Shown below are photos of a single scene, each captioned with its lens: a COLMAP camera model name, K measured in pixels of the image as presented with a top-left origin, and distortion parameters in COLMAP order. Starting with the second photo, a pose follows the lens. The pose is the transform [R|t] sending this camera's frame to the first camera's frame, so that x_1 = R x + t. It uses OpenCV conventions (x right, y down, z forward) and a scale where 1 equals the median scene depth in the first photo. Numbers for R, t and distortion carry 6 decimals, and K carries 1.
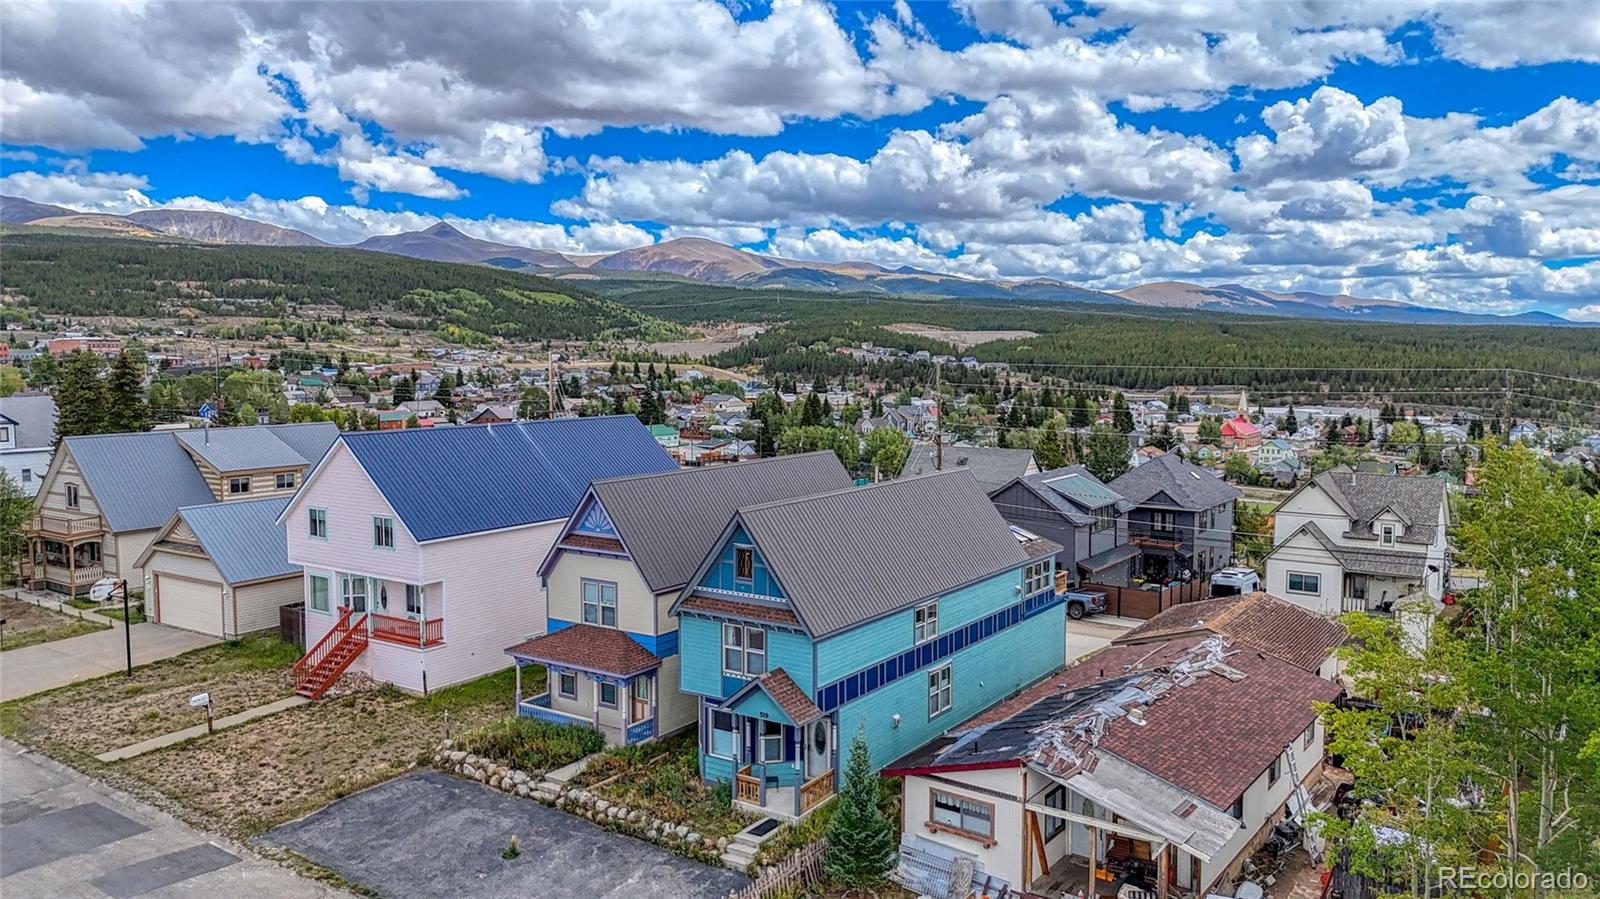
lens RADIAL K [[1175.4, 0, 799.0], [0, 1175.4, 442.9], [0, 0, 1]] dist [0.078454, -0.069443]
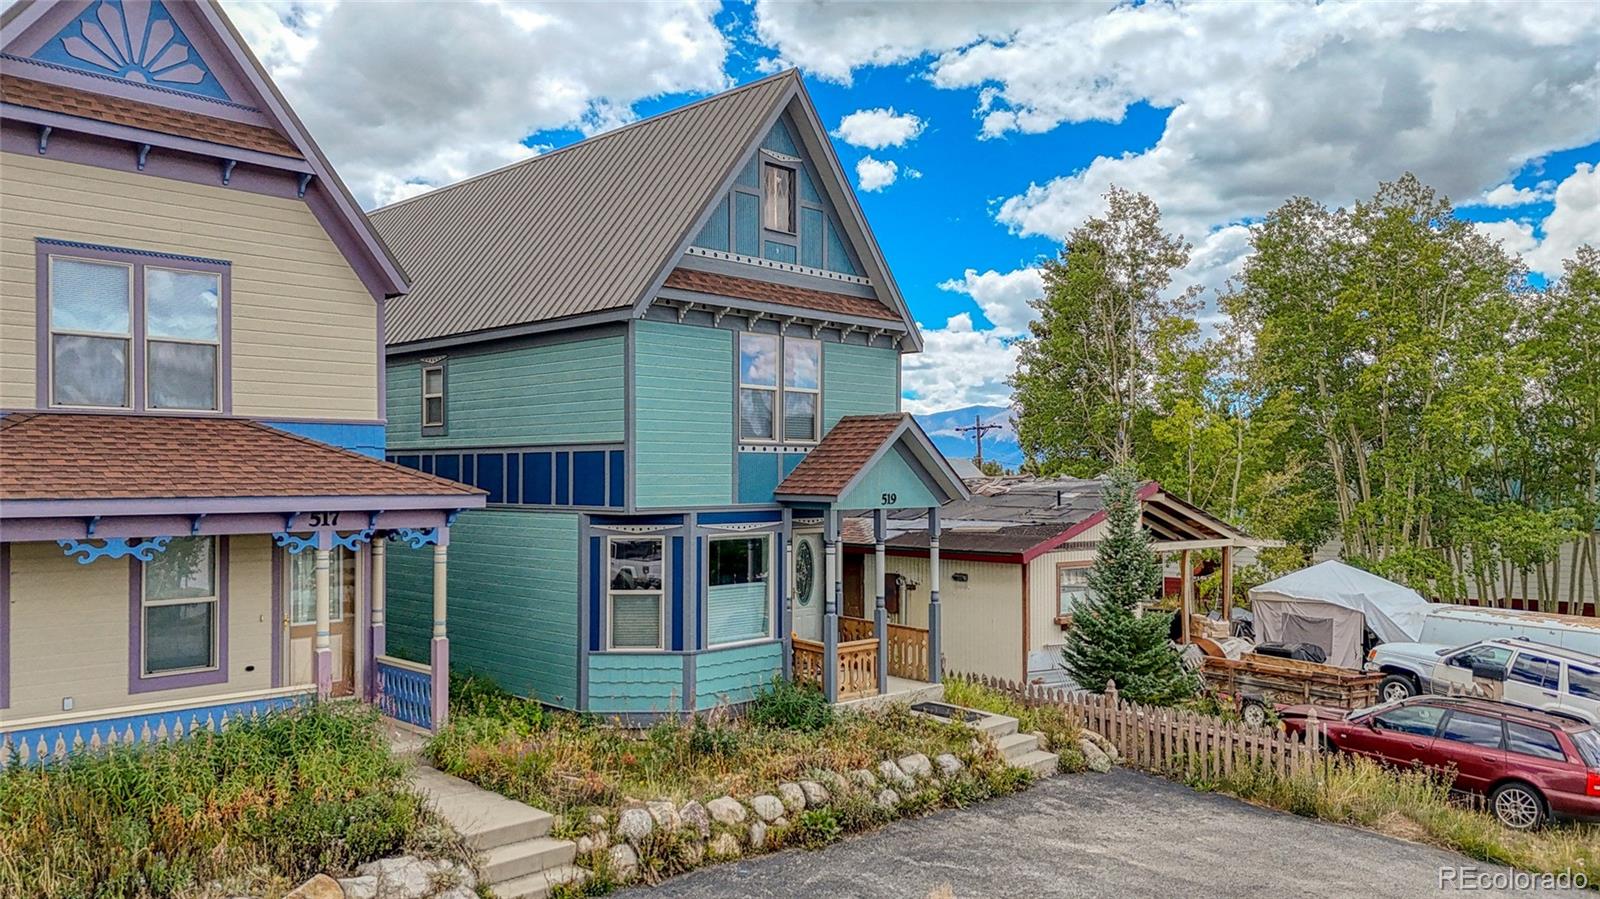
lens RADIAL K [[1184.9, 0, 803.6], [0, 1184.9, 462.0], [0, 0, 1]] dist [0.093568, -0.082616]
pose [[0.188387, 0.010222, 0.982042, -0.467189], [0.076738, 0.996735, -0.025095, 0.203453], [-0.979092, 0.080088, 0.186988, 0.850660]]
